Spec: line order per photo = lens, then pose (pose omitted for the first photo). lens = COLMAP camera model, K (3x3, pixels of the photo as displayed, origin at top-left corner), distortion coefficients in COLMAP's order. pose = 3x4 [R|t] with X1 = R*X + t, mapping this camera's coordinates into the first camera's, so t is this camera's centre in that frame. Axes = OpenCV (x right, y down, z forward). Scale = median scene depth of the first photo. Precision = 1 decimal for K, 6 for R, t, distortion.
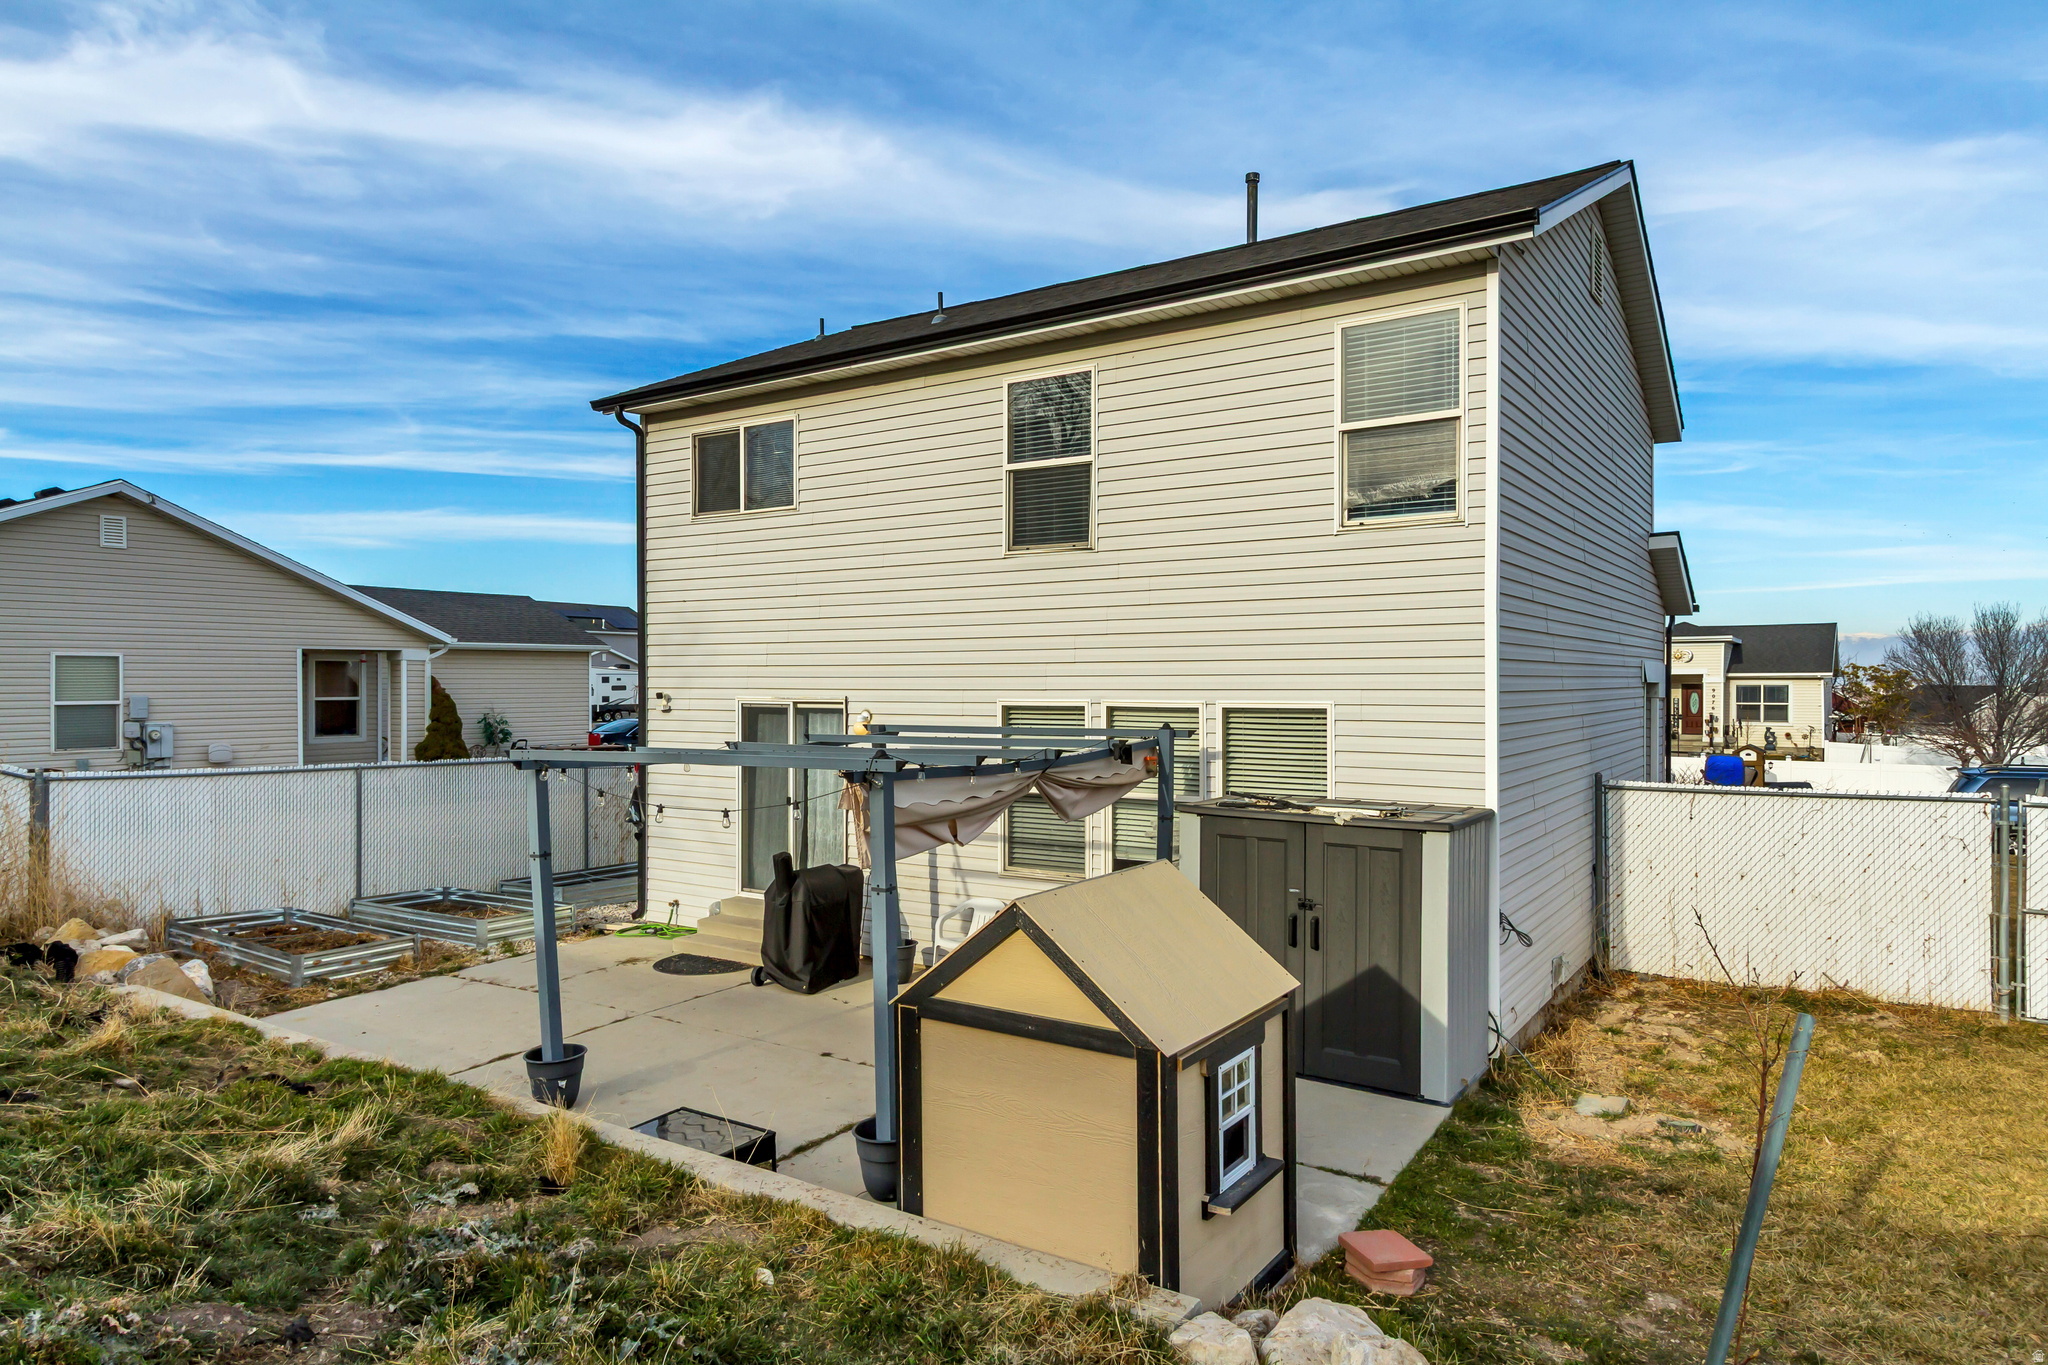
lens RADIAL K [[1283.4, 0, 1009.3], [0, 1283.4, 683.0], [0, 0, 1]] dist [0.010630, 0.001827]
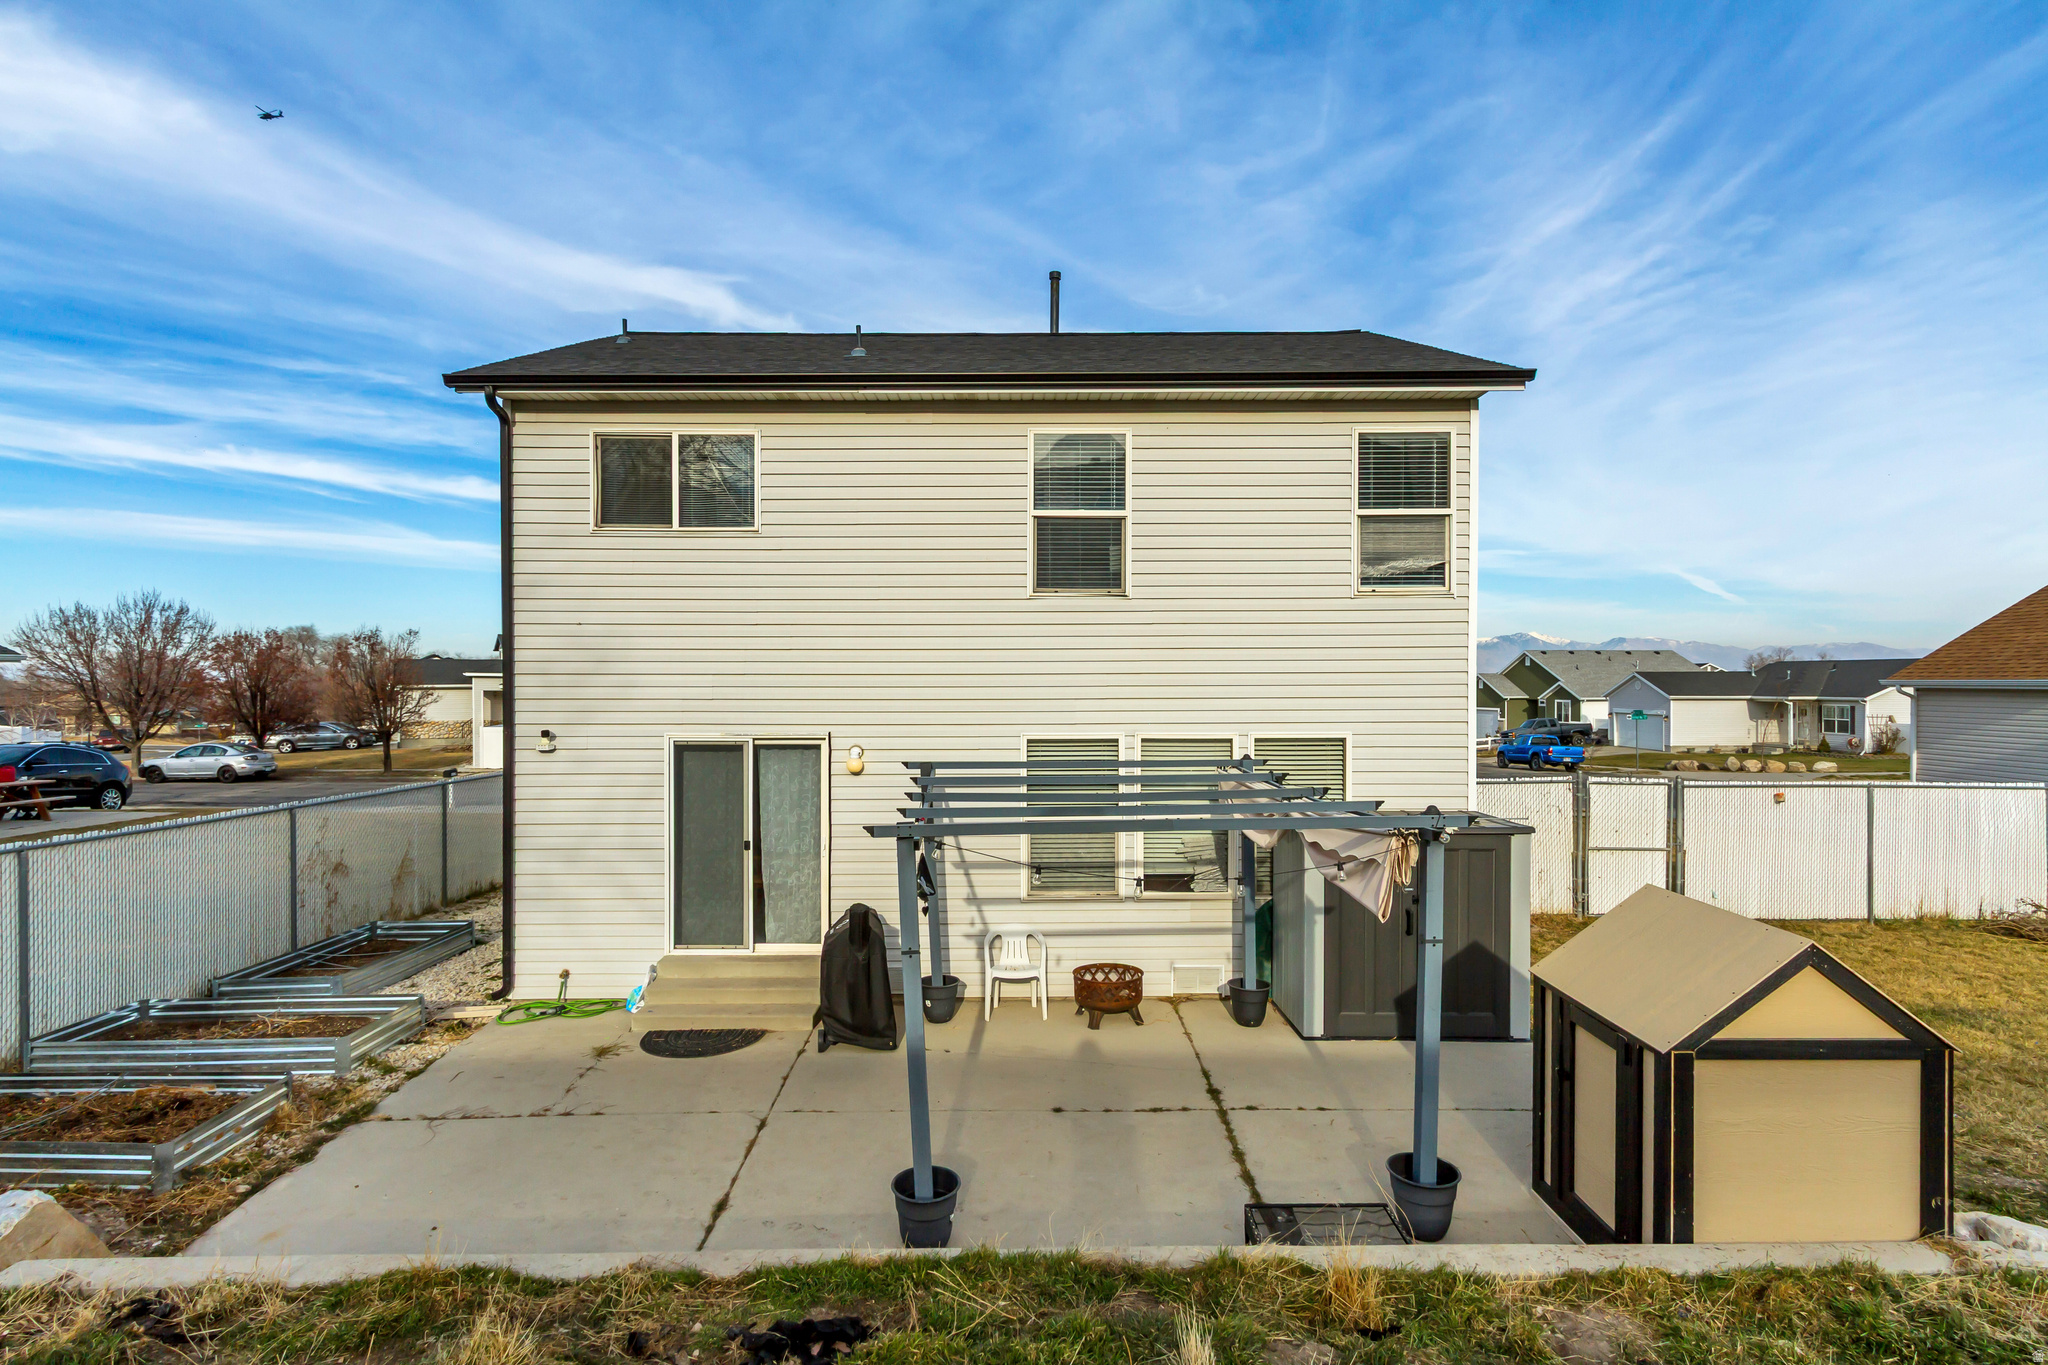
lens RADIAL K [[1049.4, 0, 1035.4], [0, 1049.4, 694.7], [0, 0, 1]] dist [0.006090, 0.001766]
pose [[0.816356, -0.004042, 0.577534, -0.498288], [0.001450, 0.999987, 0.004949, -0.023197], [-0.577547, -0.003202, 0.816351, 0.295477]]
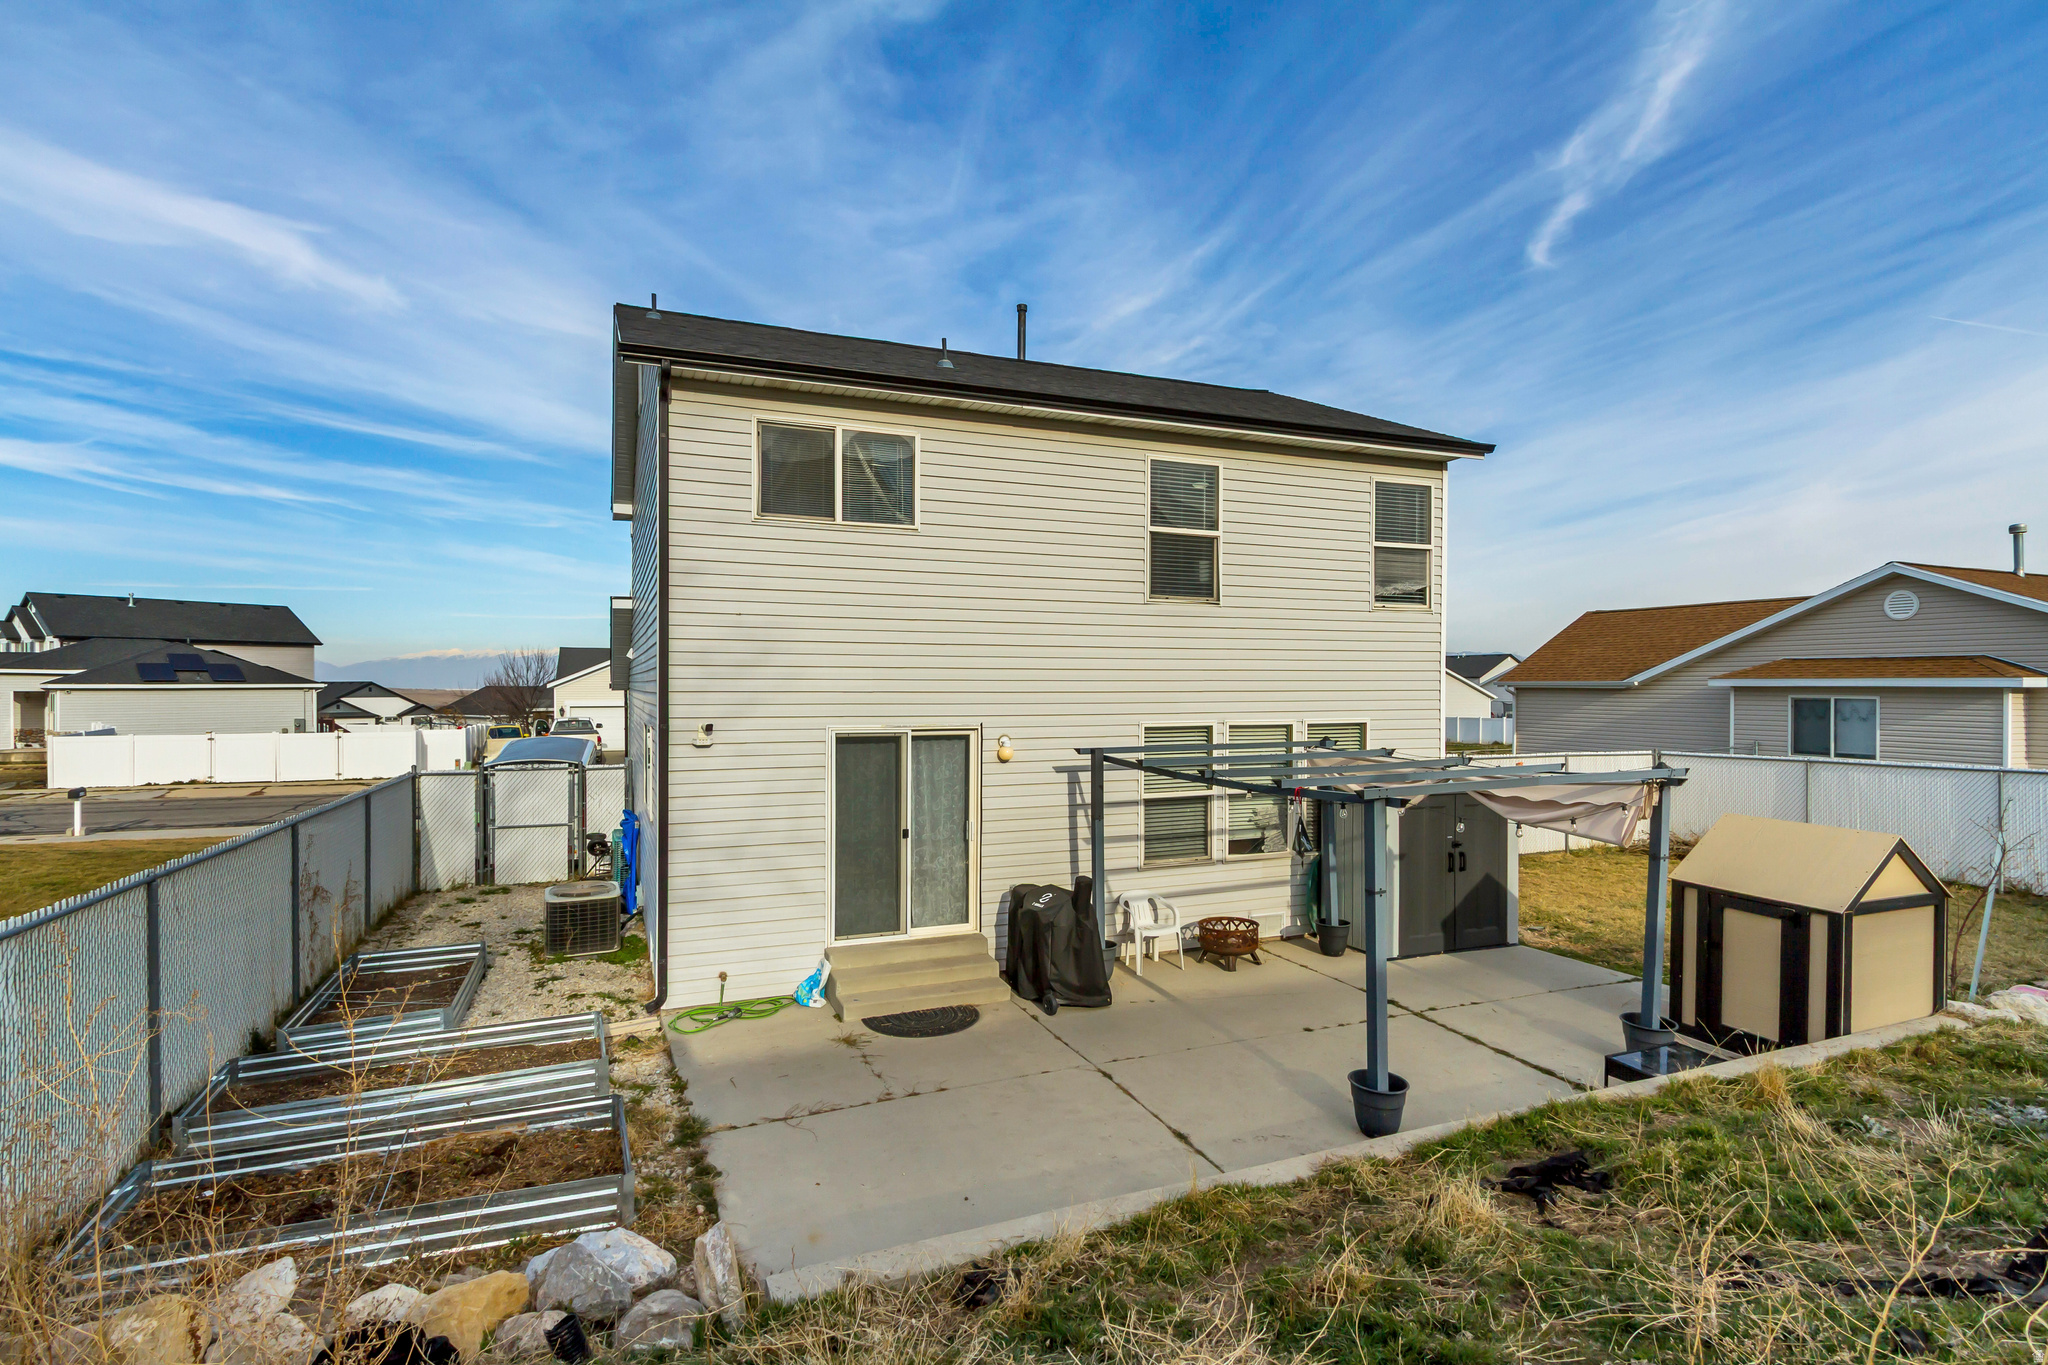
lens RADIAL K [[979.7, 0, 1028.9], [0, 979.7, 699.9], [0, 0, 1]] dist [-0.004239, 0.001126]
pose [[0.544277, -0.005238, 0.838889, -0.832924], [0.003389, 0.999986, 0.004045, -0.011632], [-0.838899, 0.000641, 0.544287, 0.595392]]
